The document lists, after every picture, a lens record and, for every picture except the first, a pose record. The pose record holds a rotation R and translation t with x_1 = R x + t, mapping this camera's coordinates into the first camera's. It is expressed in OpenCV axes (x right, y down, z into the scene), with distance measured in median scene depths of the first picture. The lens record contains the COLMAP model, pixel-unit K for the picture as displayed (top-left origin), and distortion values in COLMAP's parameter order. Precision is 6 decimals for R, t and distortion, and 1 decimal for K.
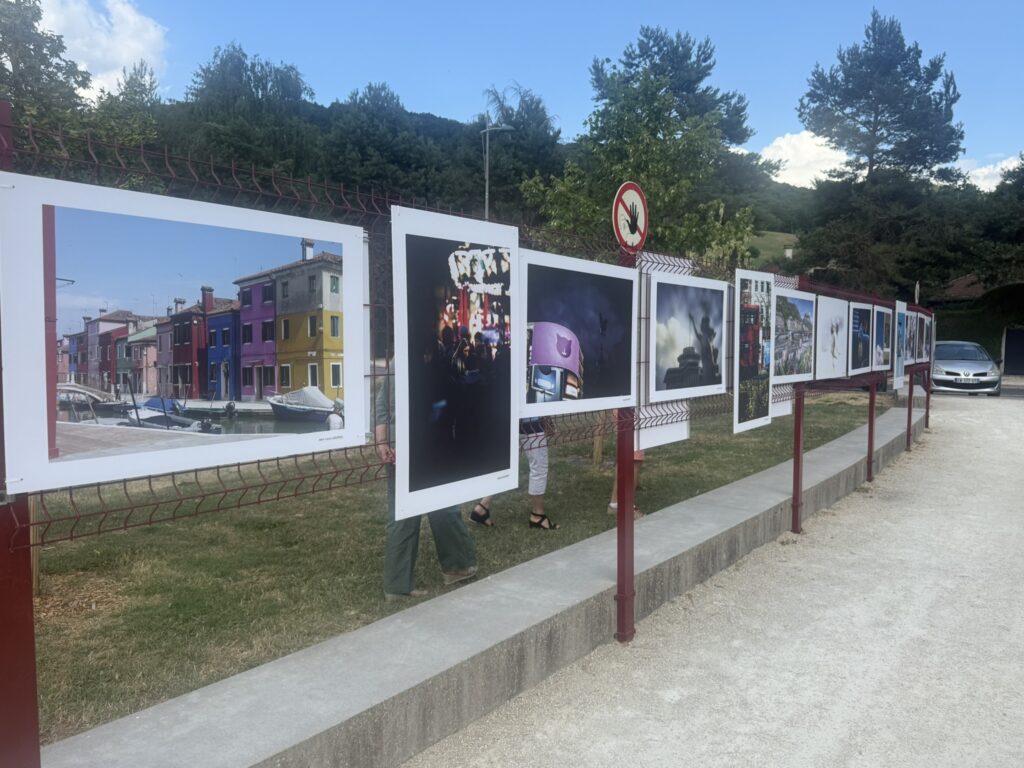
lens RADIAL K [[807.4, 0, 511.0], [0, 807.4, 383.8], [0, 0, 1]] dist [-0.003919, -0.000982]
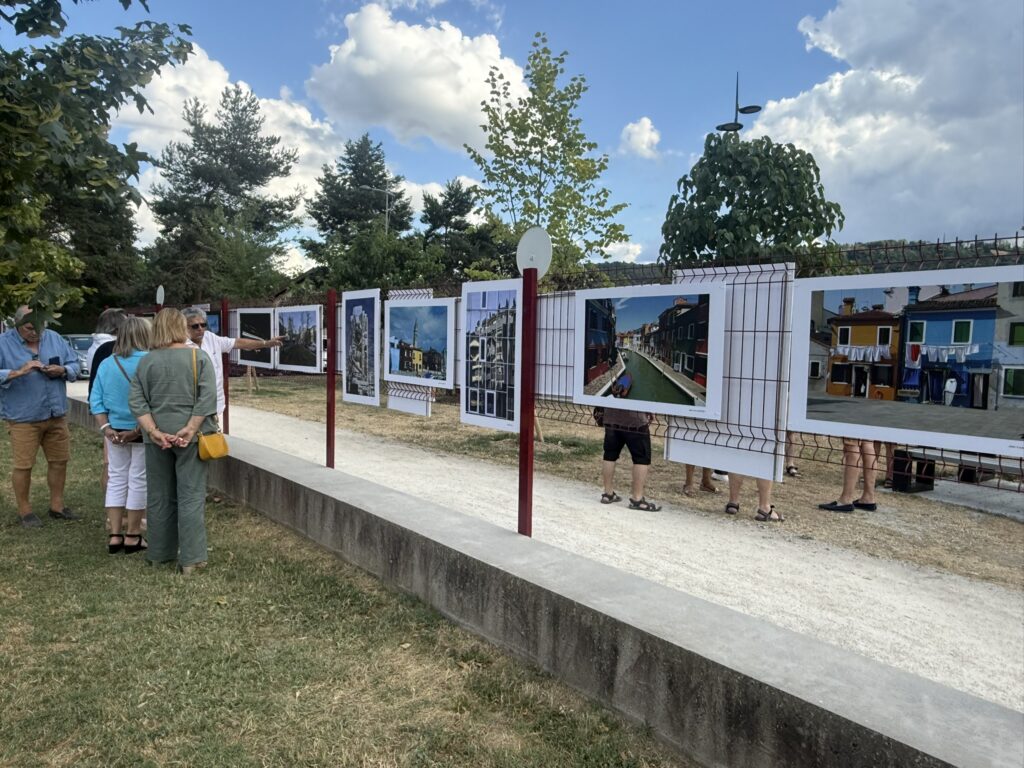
lens RADIAL K [[669.1, 0, 511.2], [0, 669.1, 385.0], [0, 0, 1]] dist [0.000687, 0.000241]
pose [[0.255550, -0.065920, 0.964546, -1.121914], [0.036588, 0.997618, 0.058487, -0.079515], [-0.966103, 0.020344, 0.257353, 0.901497]]
